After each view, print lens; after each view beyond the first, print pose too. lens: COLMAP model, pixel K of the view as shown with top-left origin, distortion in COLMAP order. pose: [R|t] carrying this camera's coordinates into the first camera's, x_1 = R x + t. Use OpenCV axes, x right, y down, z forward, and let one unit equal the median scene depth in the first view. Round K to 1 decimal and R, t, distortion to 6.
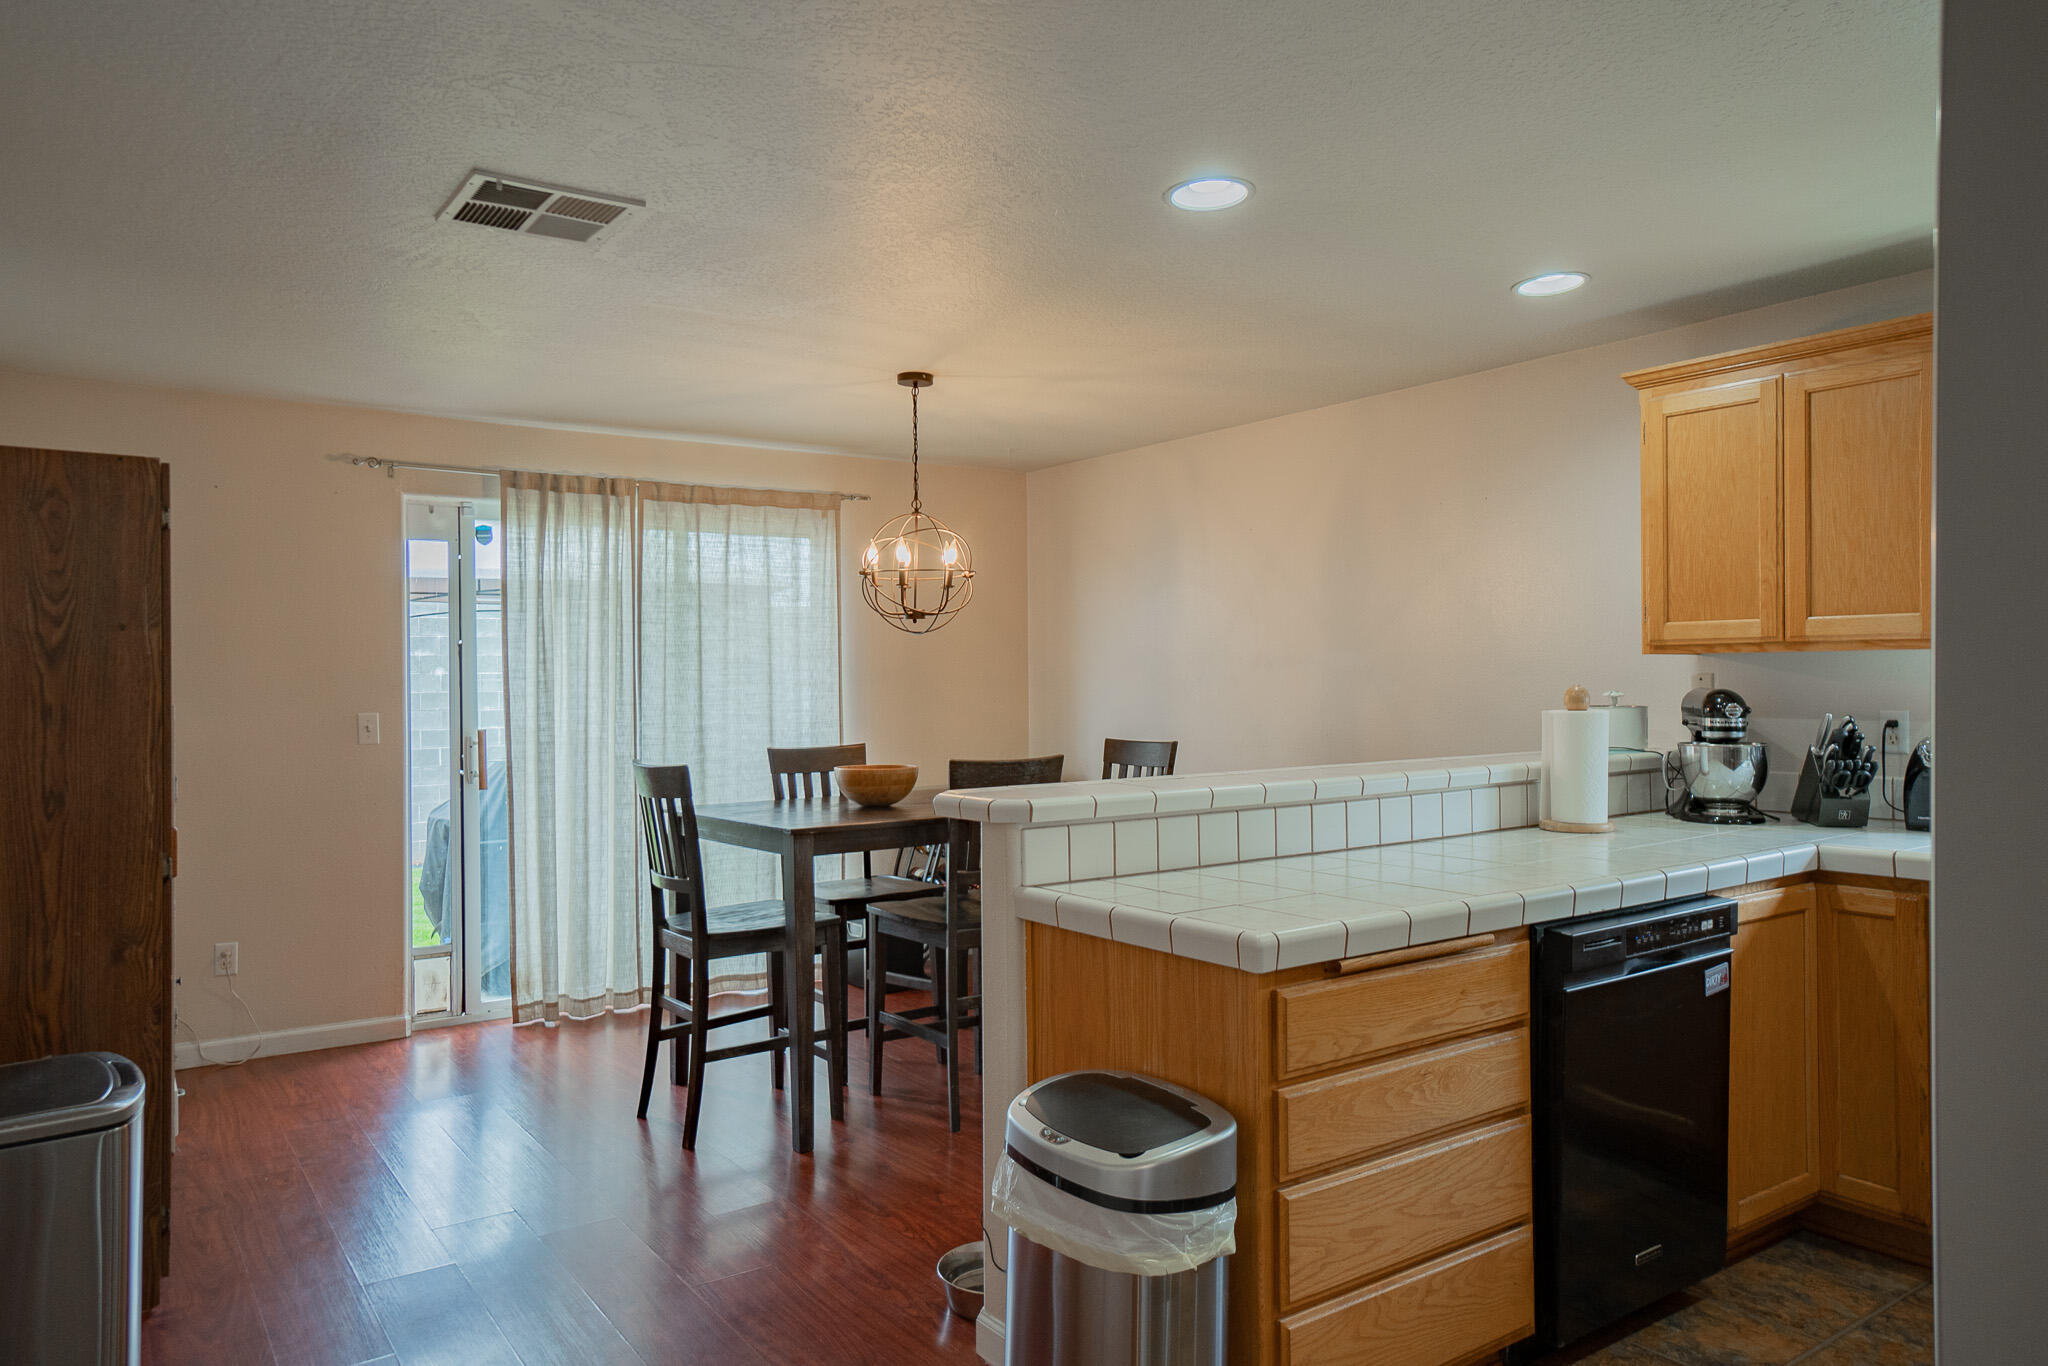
lens RADIAL K [[1385.3, 0, 1027.5], [0, 1385.3, 680.4], [0, 0, 1]] dist [0.057940, -0.010141]
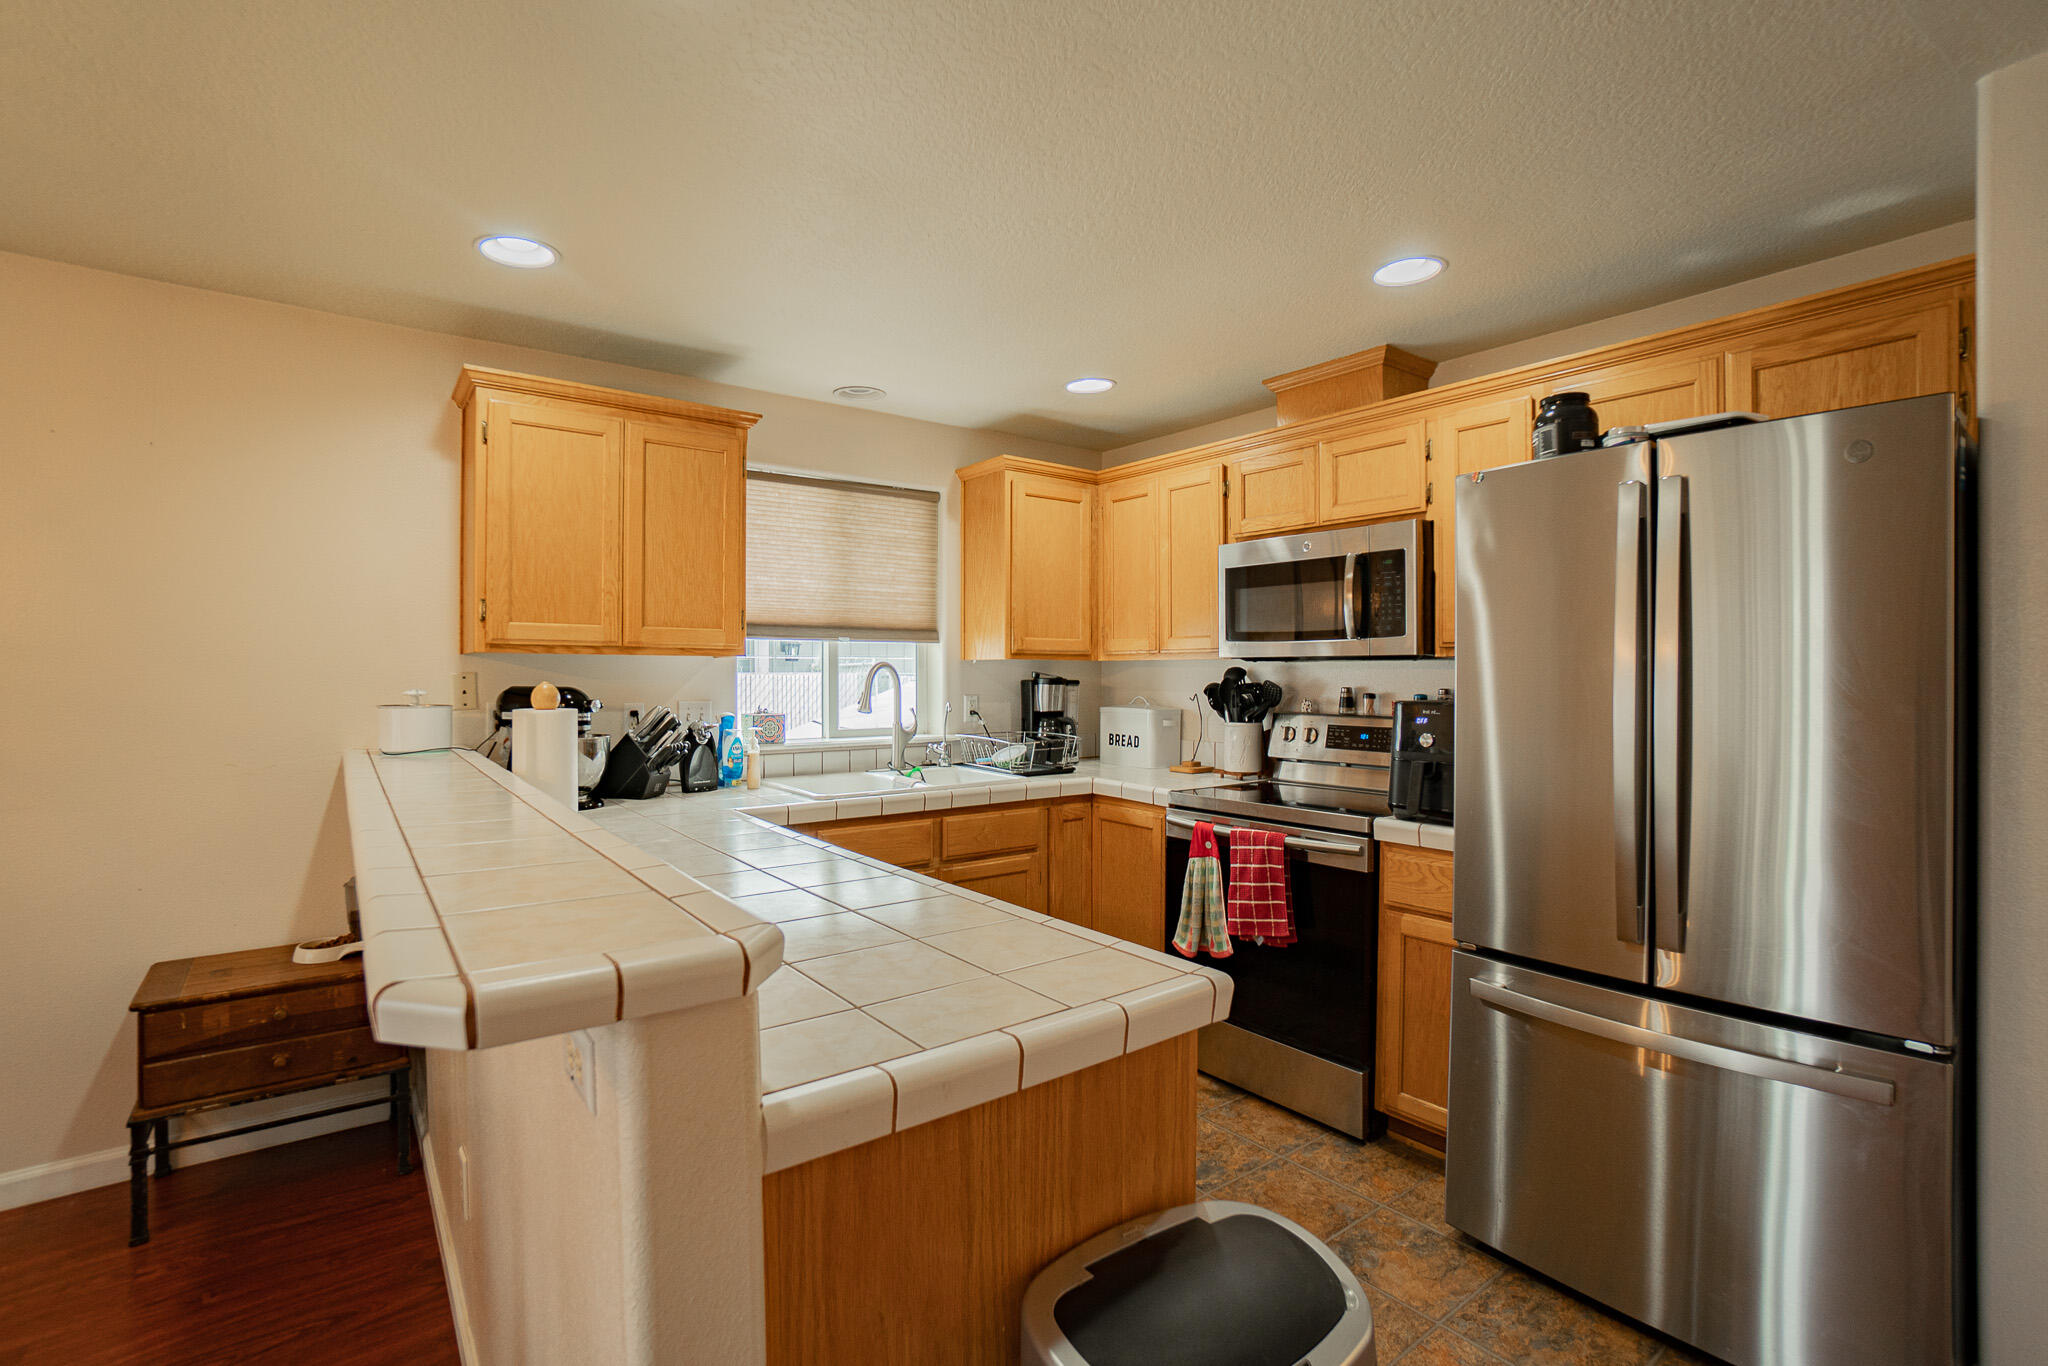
lens RADIAL K [[943.5, 0, 1027.6], [0, 943.5, 684.0], [0, 0, 1]] dist [-0.010502, 0.001526]
pose [[-0.013801, 0.000301, 0.999905, -0.169590], [-0.002392, 0.999997, -0.000334, 0.002419], [-0.999902, -0.002396, -0.013800, 0.448329]]
